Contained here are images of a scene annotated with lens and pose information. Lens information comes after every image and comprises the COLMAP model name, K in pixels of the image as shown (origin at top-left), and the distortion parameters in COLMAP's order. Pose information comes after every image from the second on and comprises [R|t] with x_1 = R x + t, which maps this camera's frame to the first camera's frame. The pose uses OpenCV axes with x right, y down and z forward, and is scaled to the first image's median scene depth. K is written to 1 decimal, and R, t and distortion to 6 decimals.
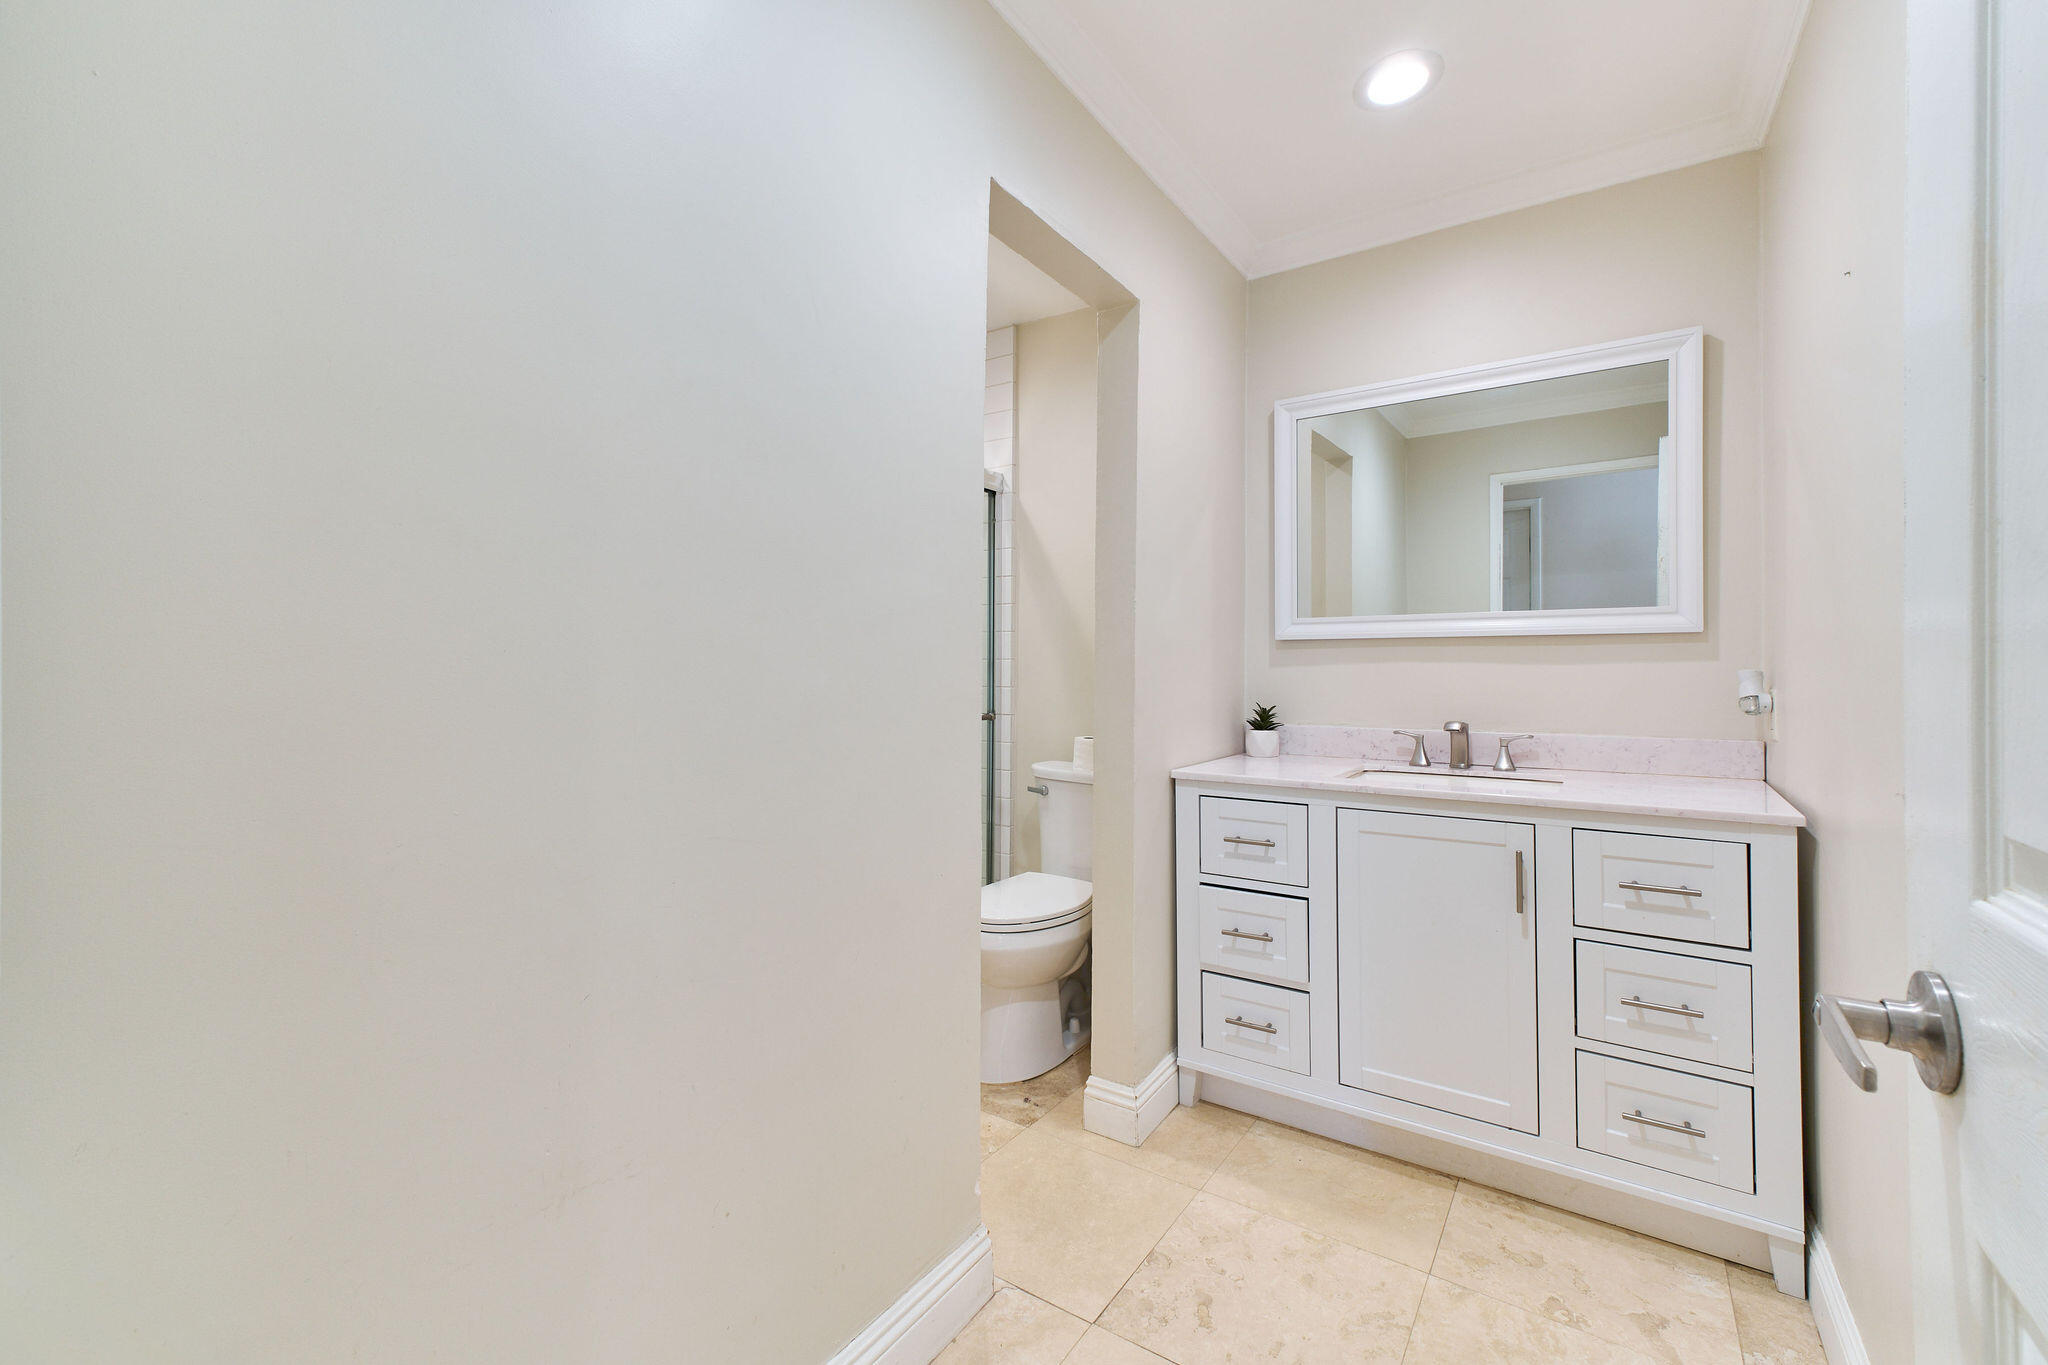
lens RADIAL K [[854.5, 0, 1047.8], [0, 854.5, 656.7], [0, 0, 1]] dist [0.012718, 0.000199]
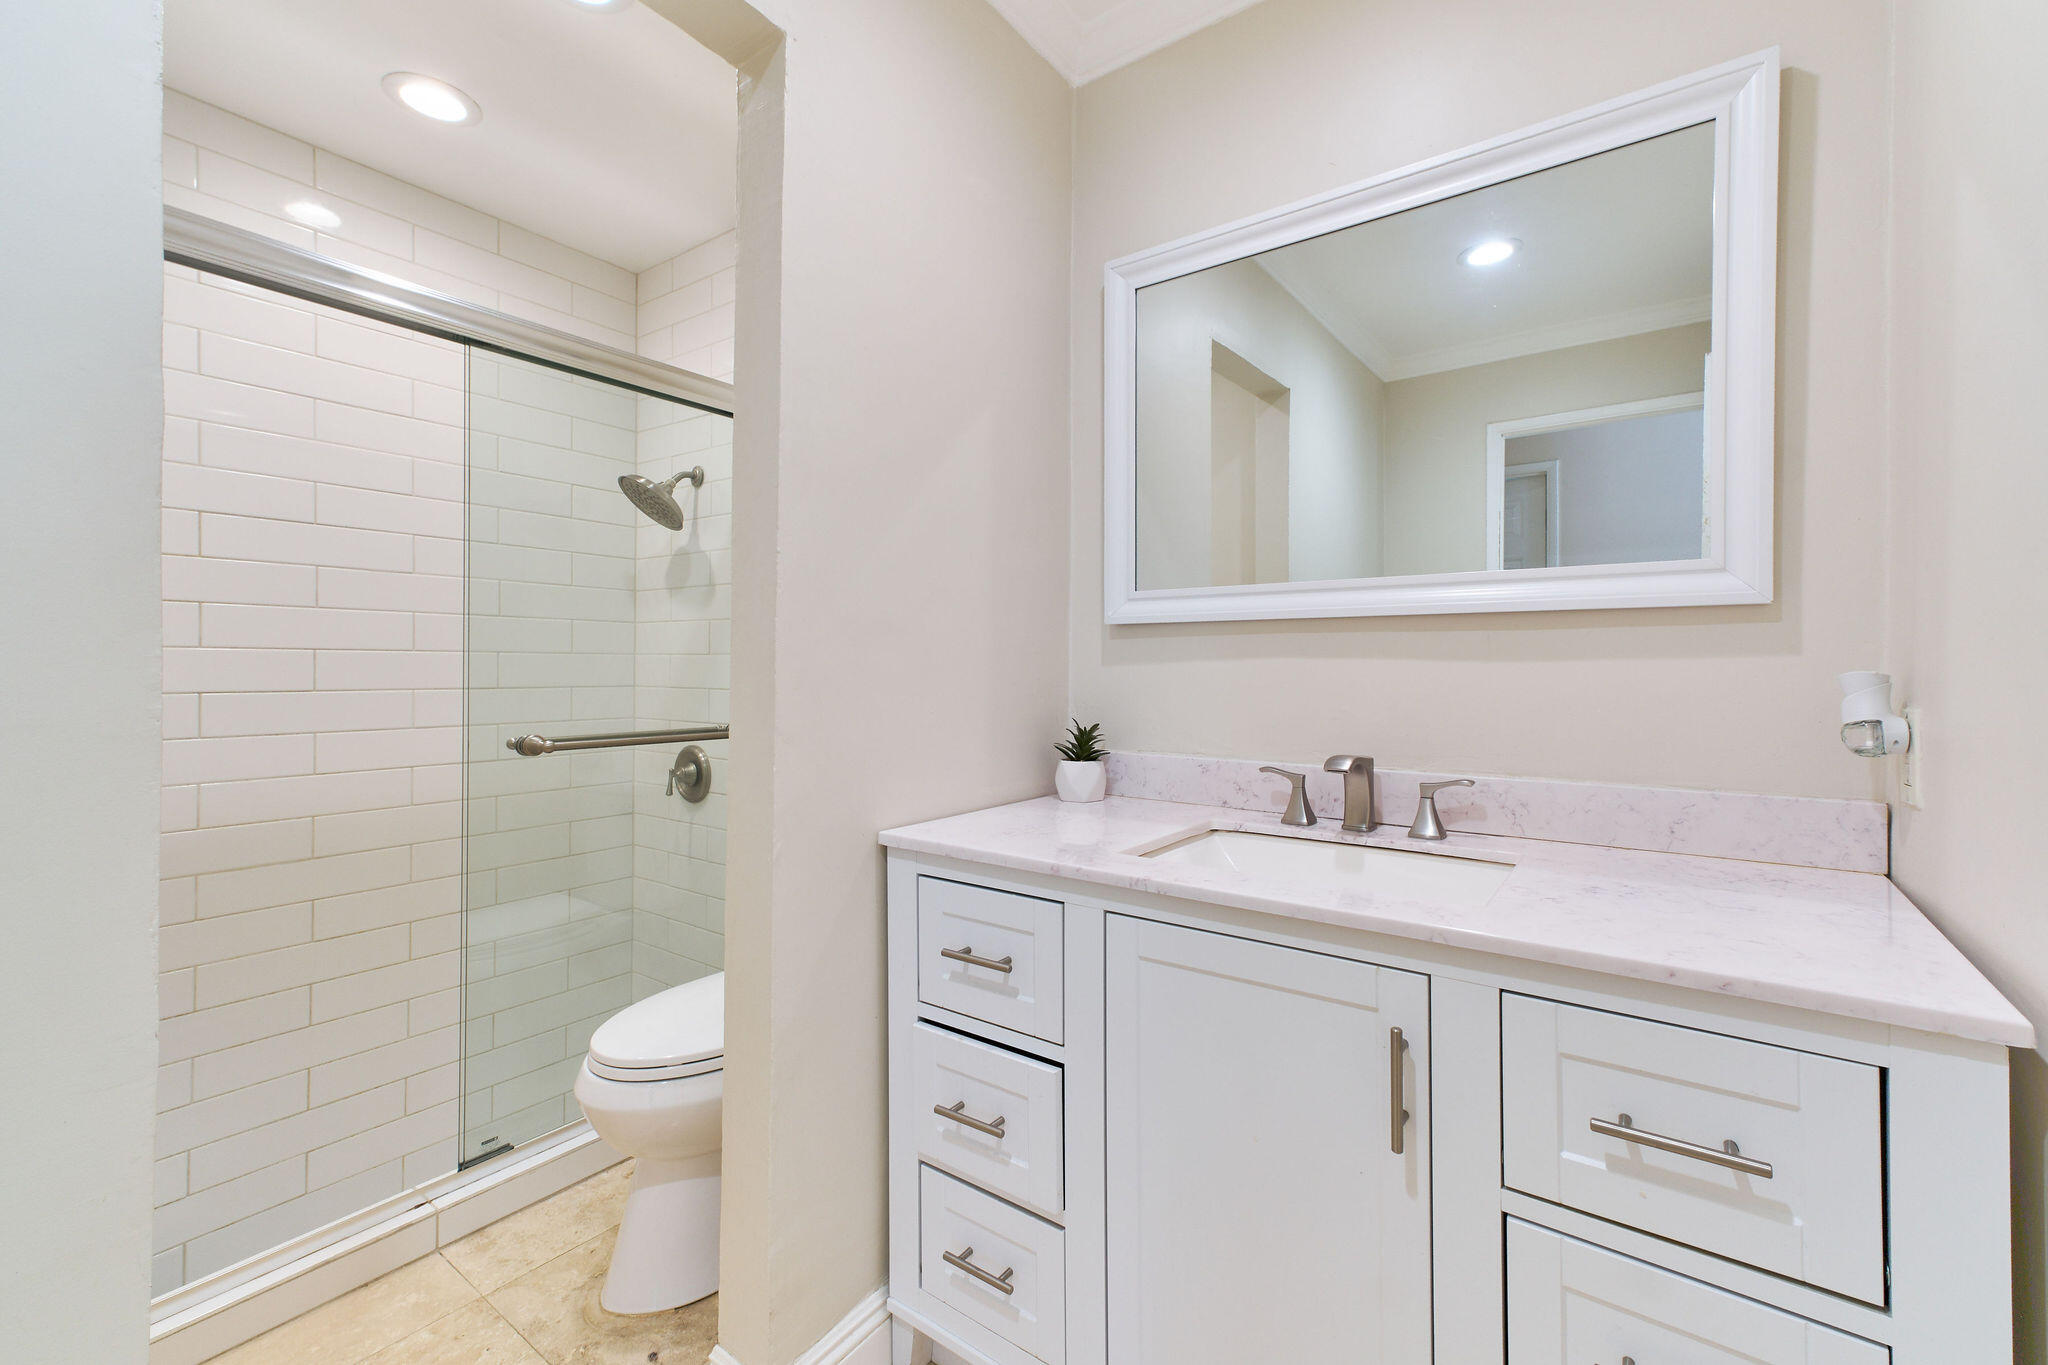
lens RADIAL K [[872.6, 0, 1035.2], [0, 872.6, 665.4], [0, 0, 1]] dist [0.014297, 0.000023]
pose [[0.999344, 0.002343, -0.036147, 0.293143], [-0.001939, 0.999935, 0.011211, 0.005720], [0.036170, -0.011133, 0.999284, 0.395656]]
